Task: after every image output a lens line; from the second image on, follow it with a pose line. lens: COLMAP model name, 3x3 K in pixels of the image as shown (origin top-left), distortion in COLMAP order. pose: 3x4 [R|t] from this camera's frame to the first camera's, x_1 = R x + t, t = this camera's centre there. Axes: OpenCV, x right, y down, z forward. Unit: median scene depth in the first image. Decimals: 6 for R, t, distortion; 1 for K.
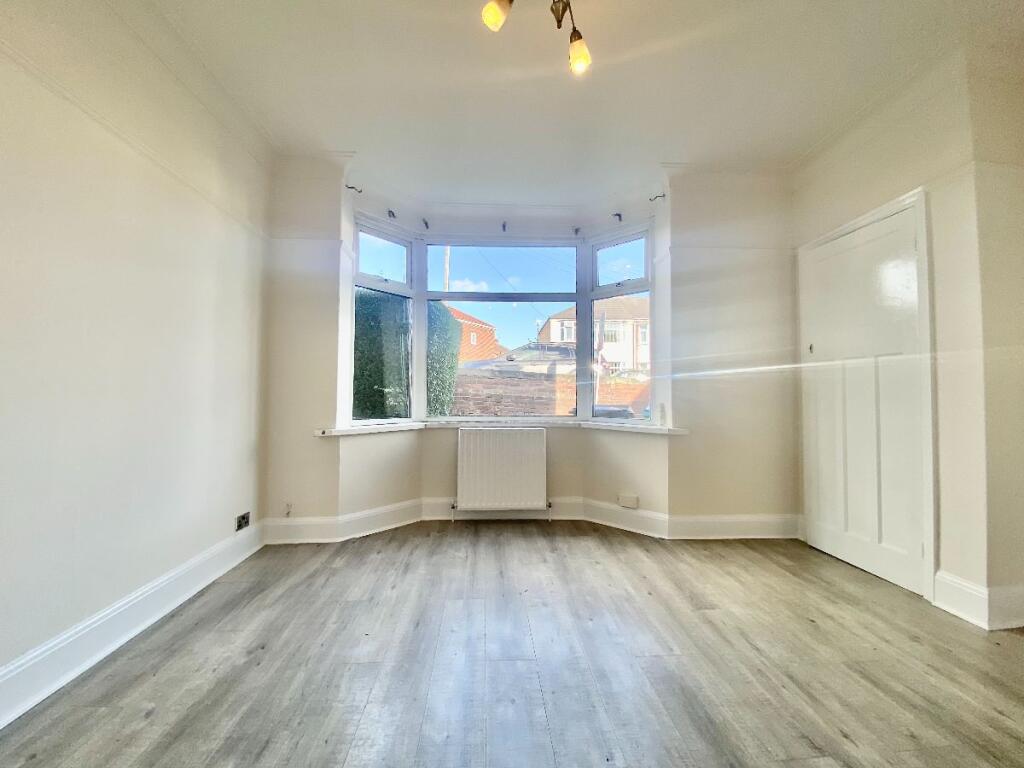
lens RADIAL K [[422.2, 0, 505.2], [0, 422.2, 385.9], [0, 0, 1]] dist [0.031780, -0.022303]
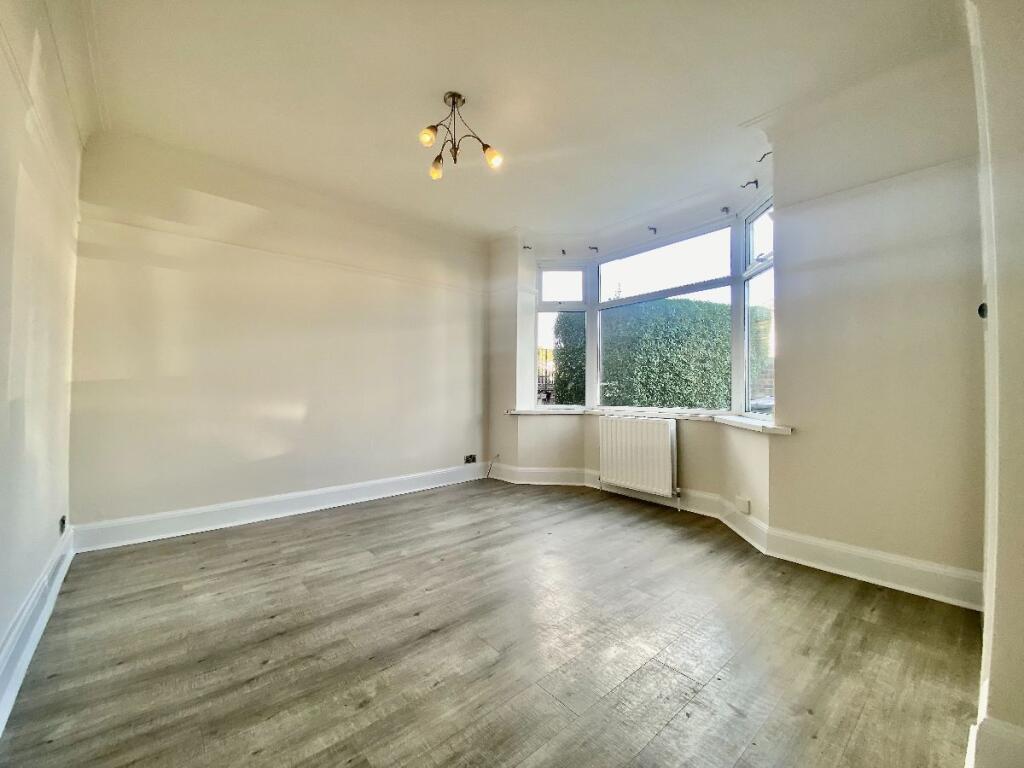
lens RADIAL K [[406.3, 0, 512.0], [0, 406.3, 384.0], [0, 0, 1]] dist [0.016121, -0.019406]
pose [[0.618761, -0.006127, -0.785556, 0.786148], [0.018862, 0.999797, 0.007060, -0.000818], [0.785353, -0.019185, 0.618751, 0.099997]]
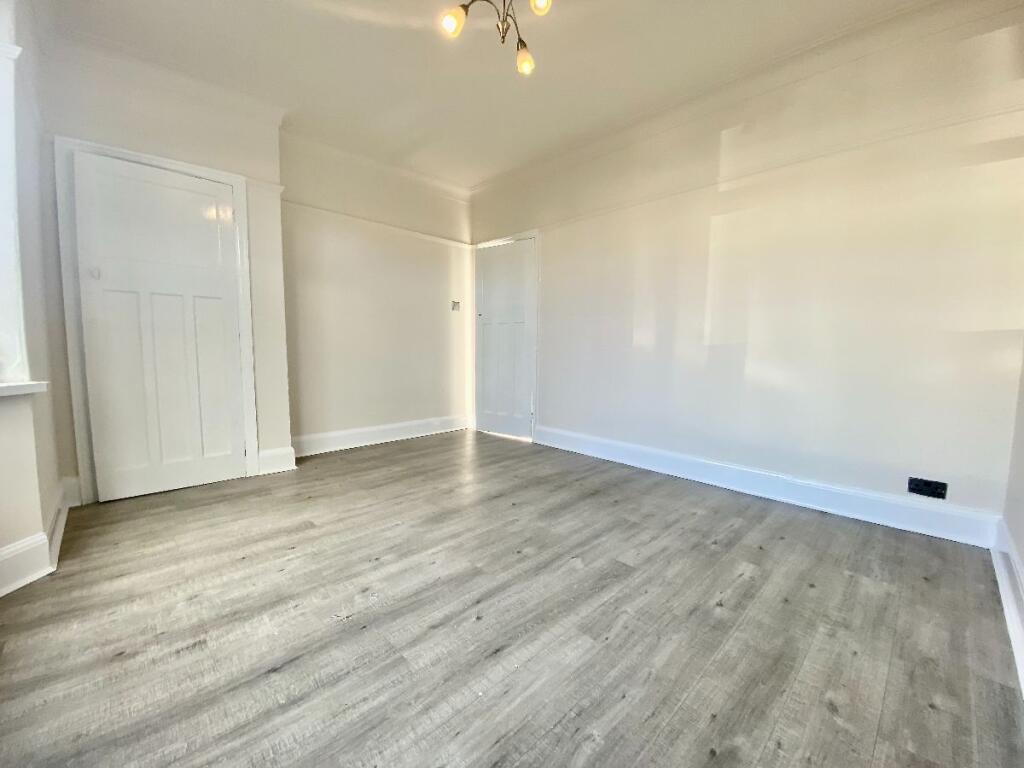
lens RADIAL K [[422.2, 0, 505.2], [0, 422.2, 385.9], [0, 0, 1]] dist [0.031780, -0.022303]
pose [[-0.654027, -0.079456, 0.752287, -0.487790], [-0.028056, 0.996332, 0.080841, 0.044854], [-0.755951, 0.031766, -0.653857, 0.986679]]
